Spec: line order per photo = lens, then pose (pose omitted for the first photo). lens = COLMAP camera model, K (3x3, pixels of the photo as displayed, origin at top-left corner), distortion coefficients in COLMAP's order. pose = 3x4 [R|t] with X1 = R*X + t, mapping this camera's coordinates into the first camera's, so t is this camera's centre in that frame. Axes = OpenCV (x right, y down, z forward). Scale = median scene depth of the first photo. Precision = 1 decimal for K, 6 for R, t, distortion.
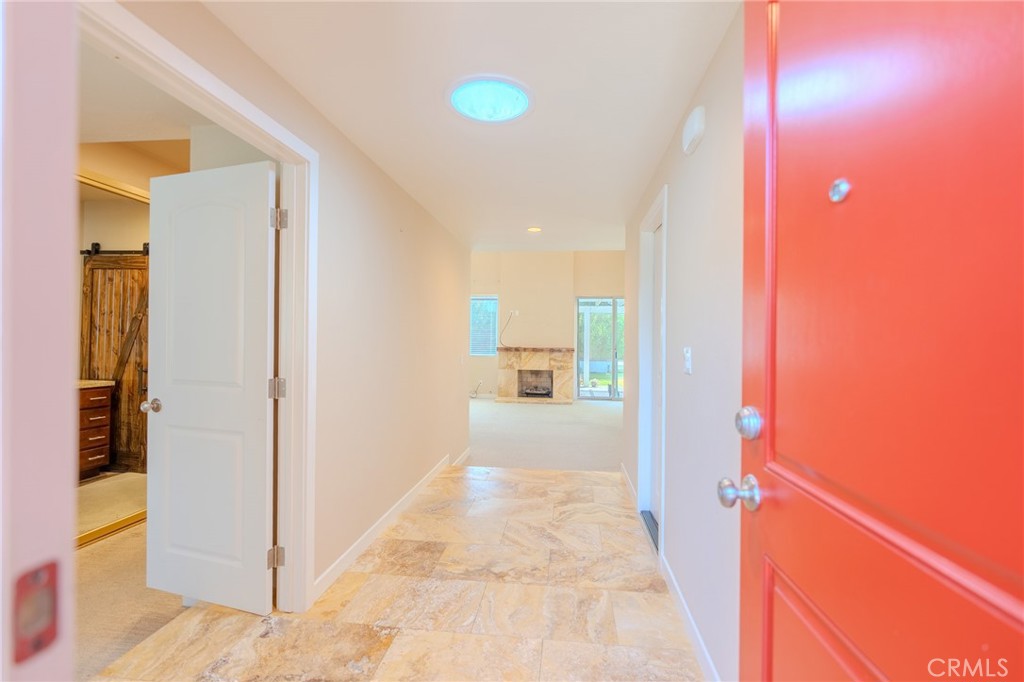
lens RADIAL K [[454.3, 0, 516.3], [0, 454.3, 341.3], [0, 0, 1]] dist [-0.006242, 0.002006]
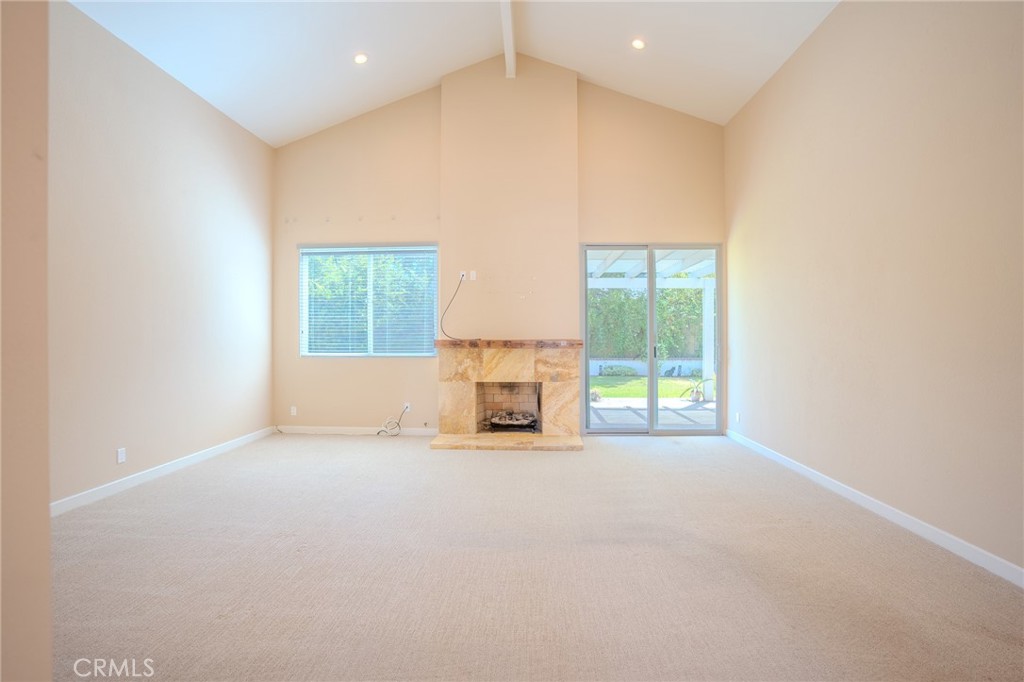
lens RADIAL K [[454.3, 0, 516.3], [0, 454.3, 341.3], [0, 0, 1]] dist [-0.006242, 0.002006]
pose [[0.997071, -0.013592, 0.075269, 0.010994], [0.012940, 0.999874, 0.009144, 0.010731], [-0.075384, -0.008143, 0.997121, 0.466678]]
